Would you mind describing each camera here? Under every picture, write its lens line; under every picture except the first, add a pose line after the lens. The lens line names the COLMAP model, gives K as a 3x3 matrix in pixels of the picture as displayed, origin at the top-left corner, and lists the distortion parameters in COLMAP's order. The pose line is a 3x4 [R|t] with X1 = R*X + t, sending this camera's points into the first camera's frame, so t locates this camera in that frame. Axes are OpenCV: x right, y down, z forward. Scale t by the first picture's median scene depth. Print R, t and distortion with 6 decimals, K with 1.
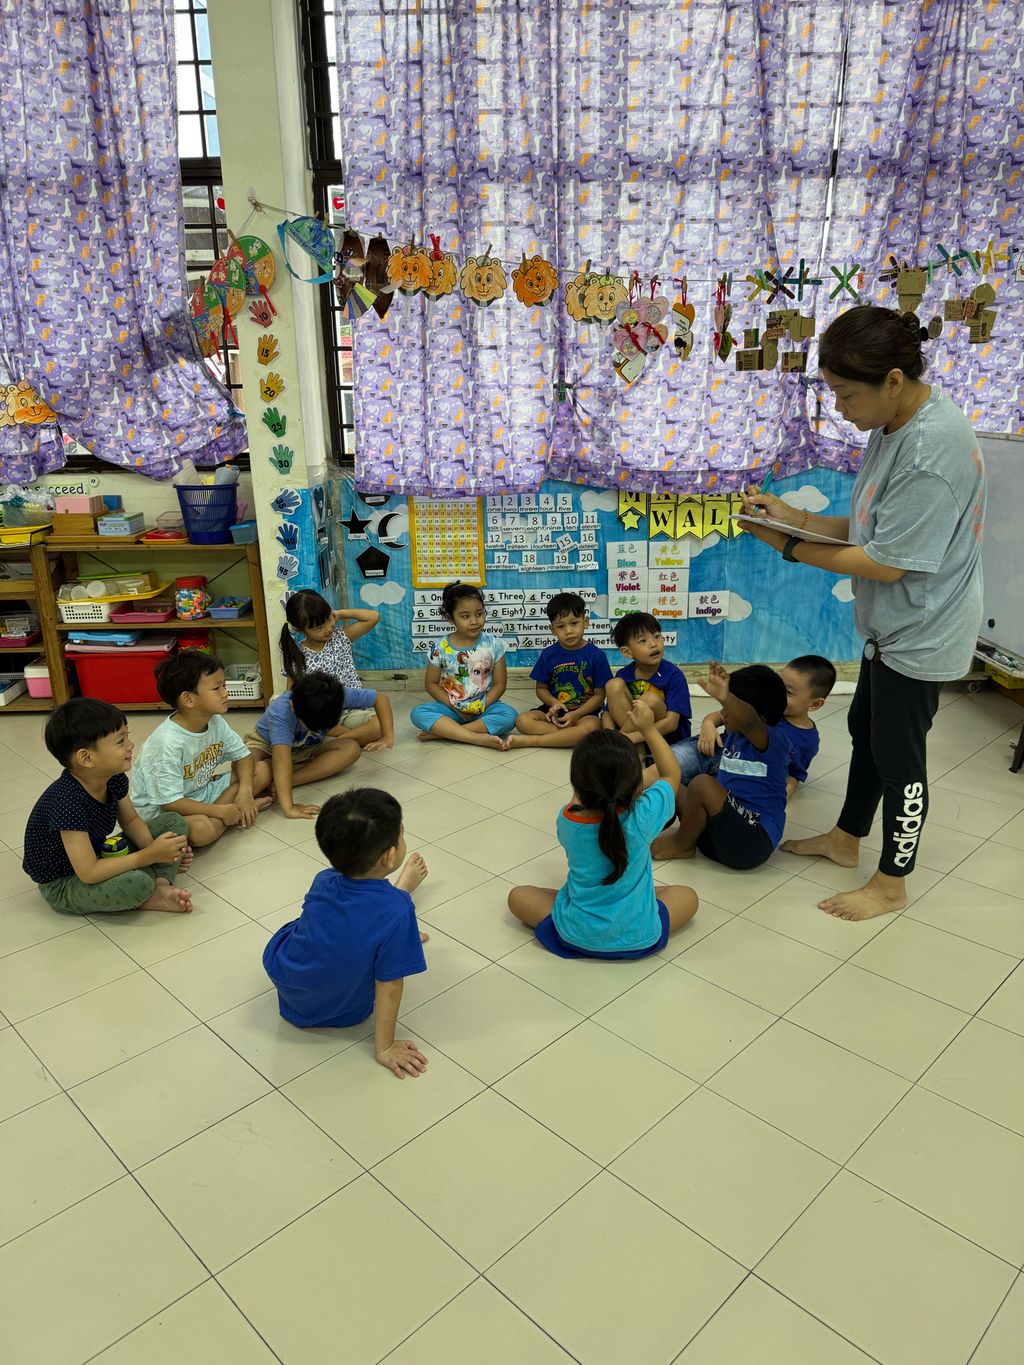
lens RADIAL K [[972.5, 0, 512.0], [0, 972.5, 684.6], [0, 0, 1]] dist [0.031103, -0.068770]
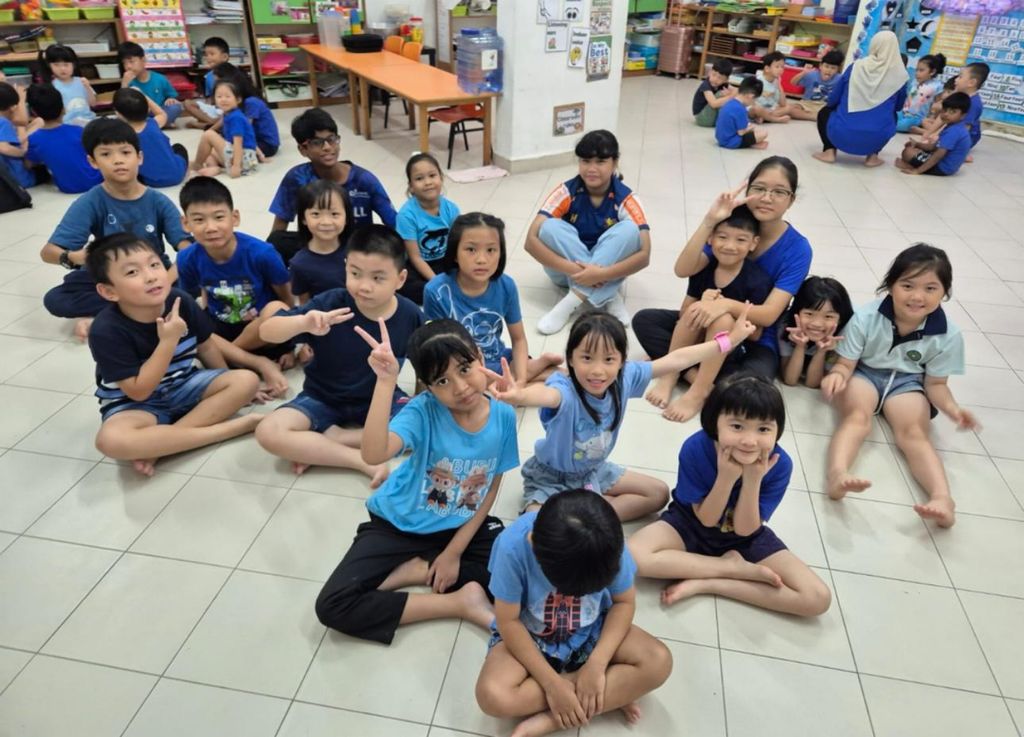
lens RADIAL K [[700.3, 0, 510.3], [0, 700.3, 367.9], [0, 0, 1]] dist [0.003304, 0.001539]
pose [[0.569271, 0.458172, -0.682649, 0.721524], [-0.270109, 0.888458, 0.371056, 0.167416], [0.776513, -0.026842, 0.629530, -0.646937]]
